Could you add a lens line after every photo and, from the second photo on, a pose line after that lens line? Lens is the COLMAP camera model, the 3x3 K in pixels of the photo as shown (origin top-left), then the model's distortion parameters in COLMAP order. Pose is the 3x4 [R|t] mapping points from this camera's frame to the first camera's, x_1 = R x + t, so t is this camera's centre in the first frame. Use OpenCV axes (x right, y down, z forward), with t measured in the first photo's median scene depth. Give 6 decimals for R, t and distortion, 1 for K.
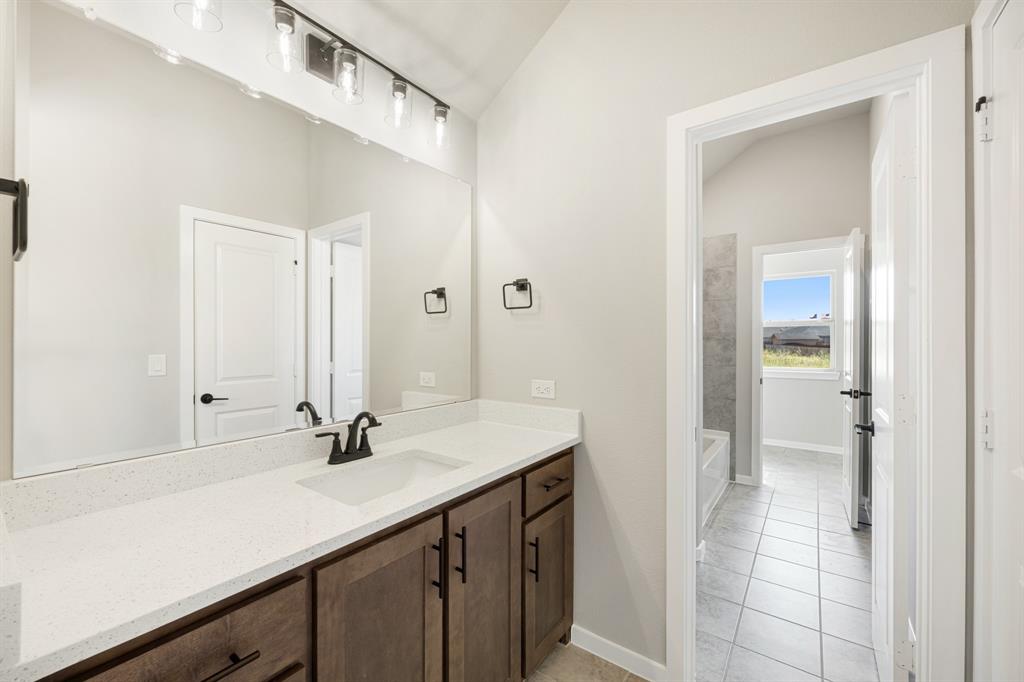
lens RADIAL K [[415.9, 0, 512.0], [0, 415.9, 341.0], [0, 0, 1]] dist [0.002588, 0.000387]
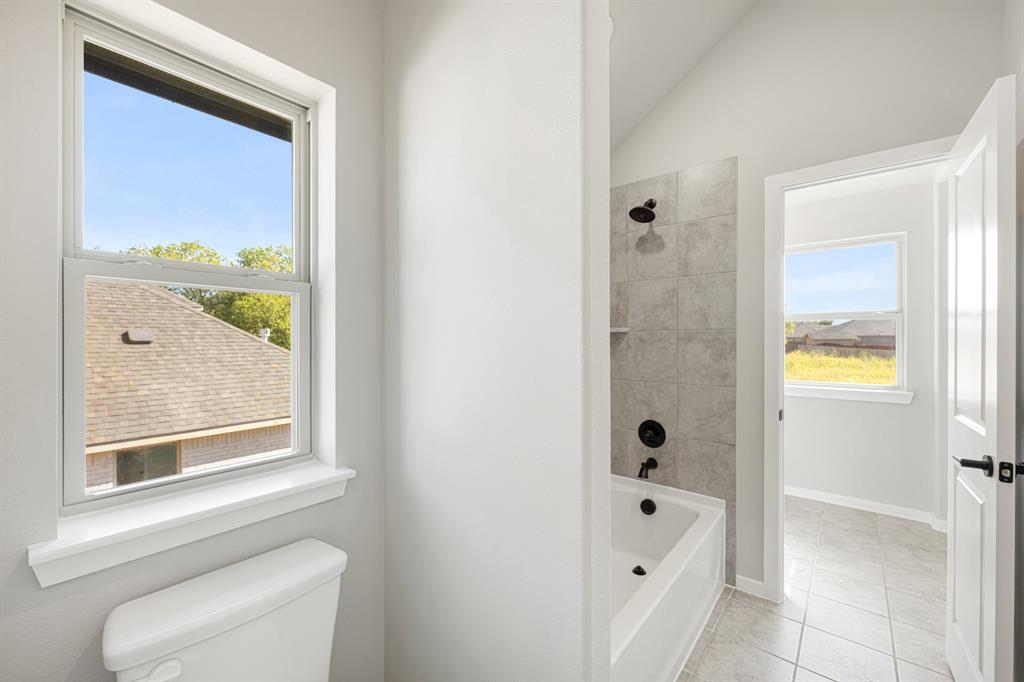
lens RADIAL K [[415.9, 0, 512.0], [0, 415.9, 341.0], [0, 0, 1]] dist [0.002588, 0.000387]
pose [[0.998487, -0.000897, -0.054985, 0.257759], [0.000848, 0.999999, -0.000929, -0.002848], [0.054985, 0.000881, 0.998487, 0.403924]]
